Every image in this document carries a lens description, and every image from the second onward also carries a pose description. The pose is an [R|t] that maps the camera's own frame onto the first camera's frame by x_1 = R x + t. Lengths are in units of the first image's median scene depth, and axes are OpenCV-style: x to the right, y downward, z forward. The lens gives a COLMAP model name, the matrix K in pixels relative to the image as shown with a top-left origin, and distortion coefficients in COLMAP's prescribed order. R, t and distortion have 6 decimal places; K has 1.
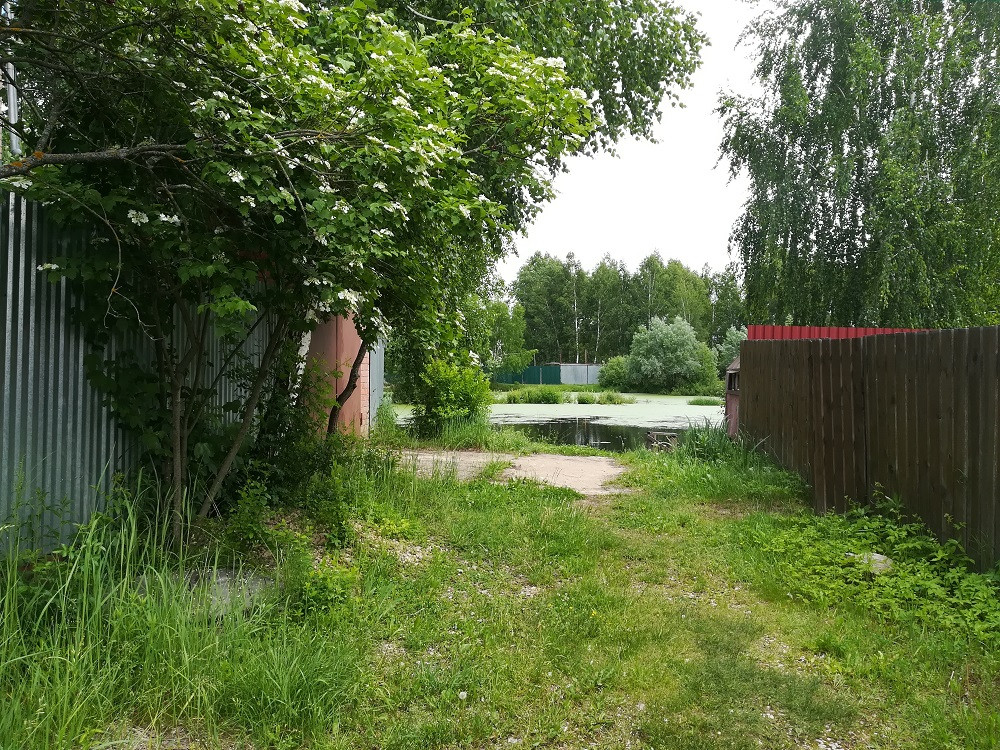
lens RADIAL K [[794.0, 0, 501.1], [0, 794.0, 374.5], [0, 0, 1]] dist [0.022855, -0.014866]
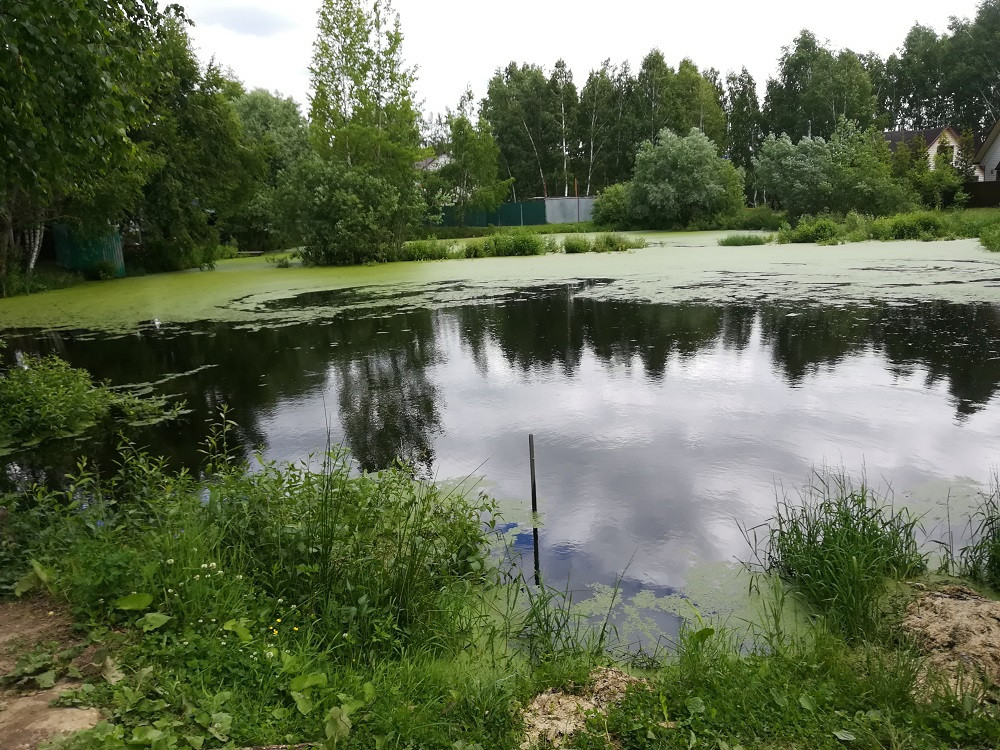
lens RADIAL K [[794.0, 0, 499.3], [0, 794.0, 373.0], [0, 0, 1]] dist [0.022855, -0.014866]
pose [[0.998620, -0.052517, -0.000996, 0.023842], [0.051692, 0.979196, 0.196220, -0.000377], [-0.009330, -0.196000, 0.980559, 0.204810]]
